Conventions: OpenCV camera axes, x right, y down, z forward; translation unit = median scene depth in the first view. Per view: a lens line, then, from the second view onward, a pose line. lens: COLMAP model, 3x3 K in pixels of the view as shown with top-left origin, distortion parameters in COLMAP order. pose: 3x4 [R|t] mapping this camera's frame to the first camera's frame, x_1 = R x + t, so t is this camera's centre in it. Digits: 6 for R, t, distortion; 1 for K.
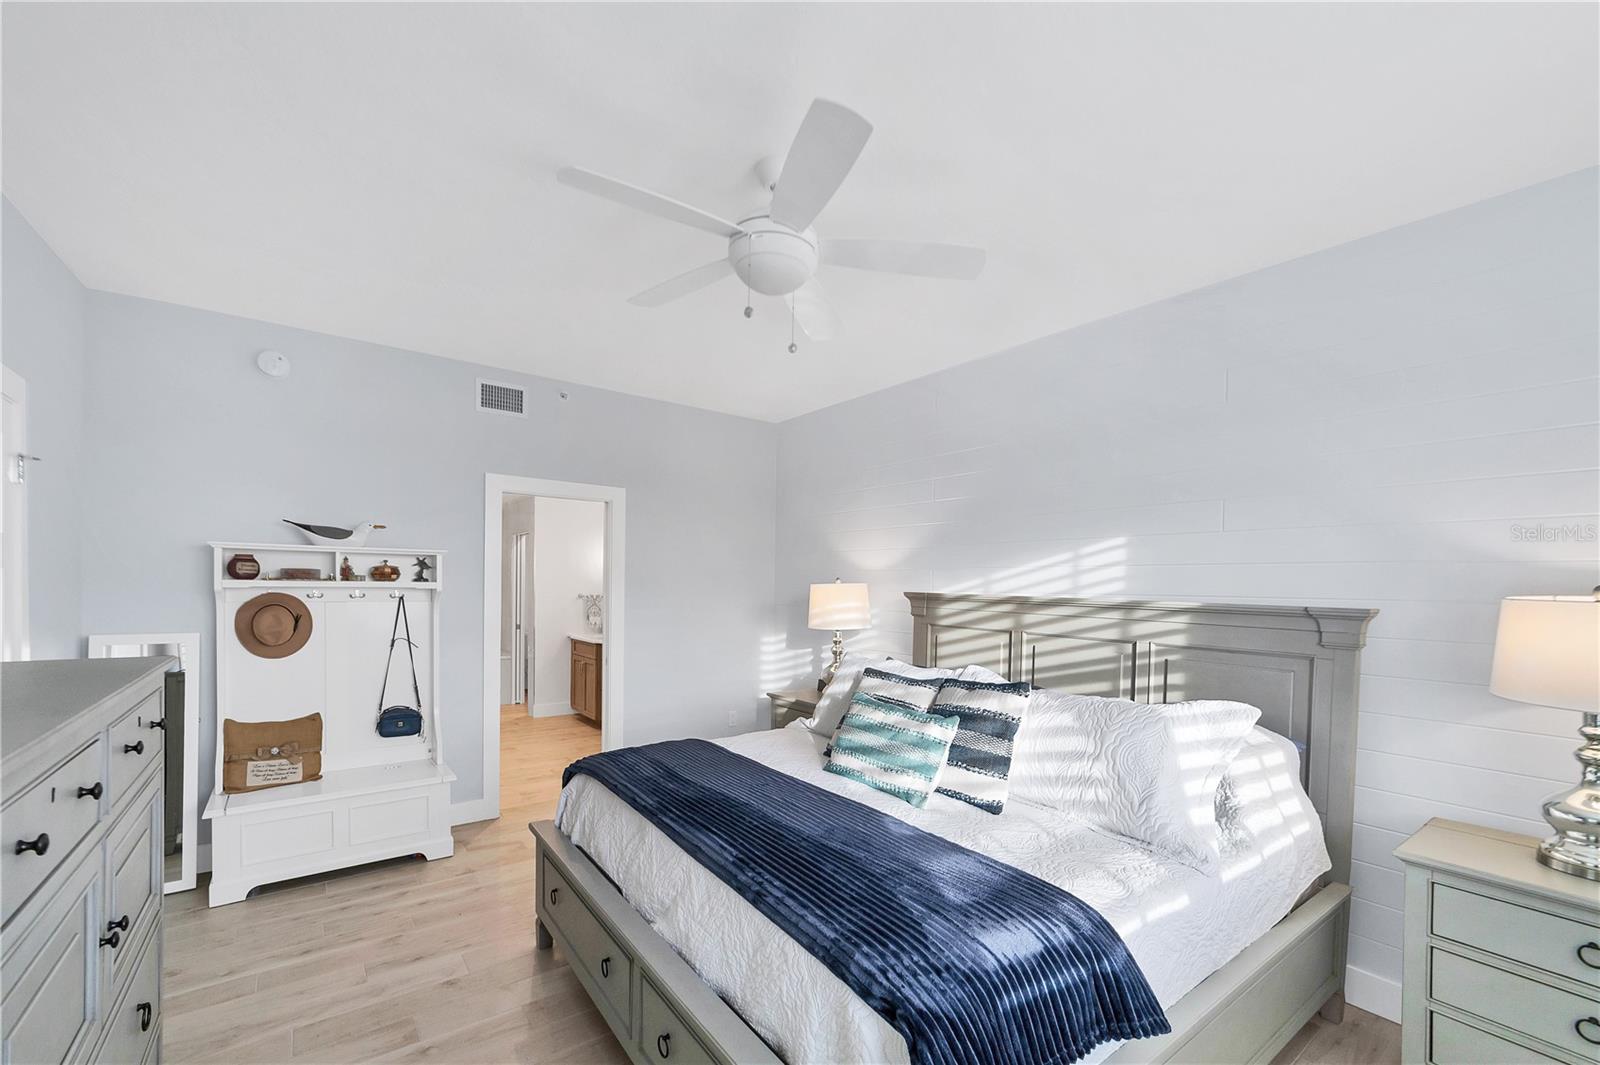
lens RADIAL K [[660.9, 0, 799.6], [0, 660.9, 578.9], [0, 0, 1]] dist [0.000909, 0.000031]
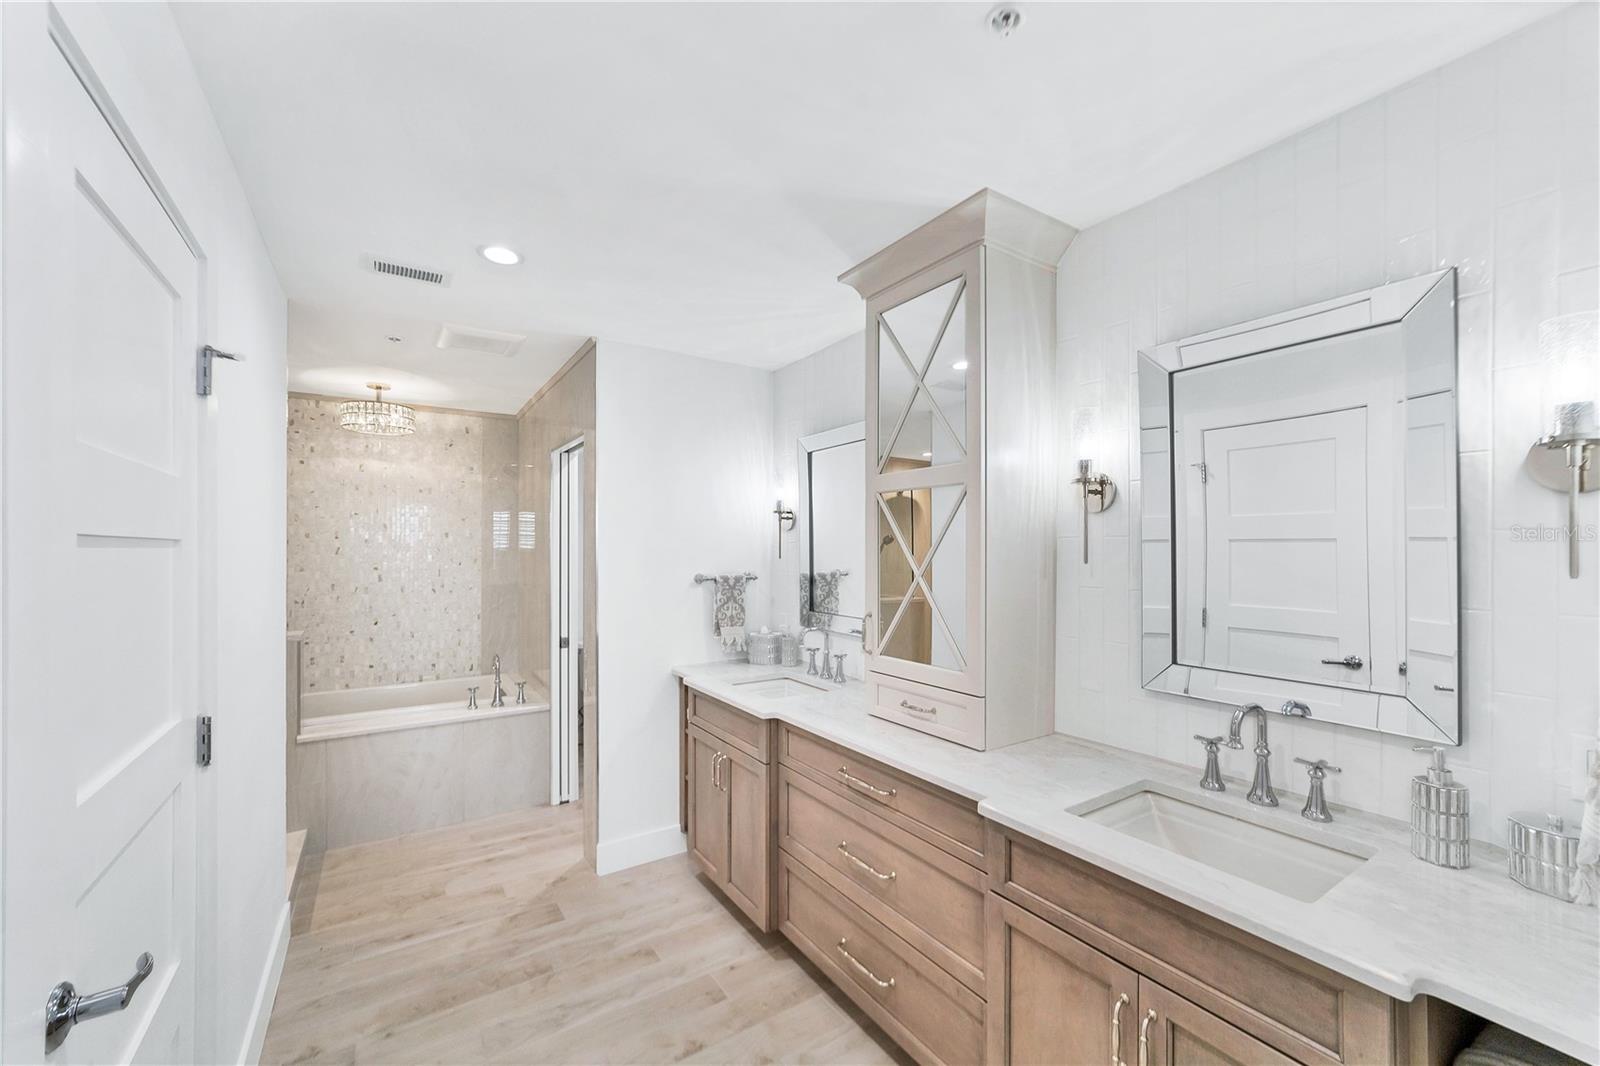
lens RADIAL K [[638.6, 0, 800.0], [0, 638.6, 533.0], [0, 0, 1]] dist [-0.000856, -0.000053]
pose [[0.998223, -0.008843, -0.058937, -0.233638], [0.008580, 0.999952, -0.004724, -0.002728], [0.058976, 0.004210, 0.998251, 0.562877]]
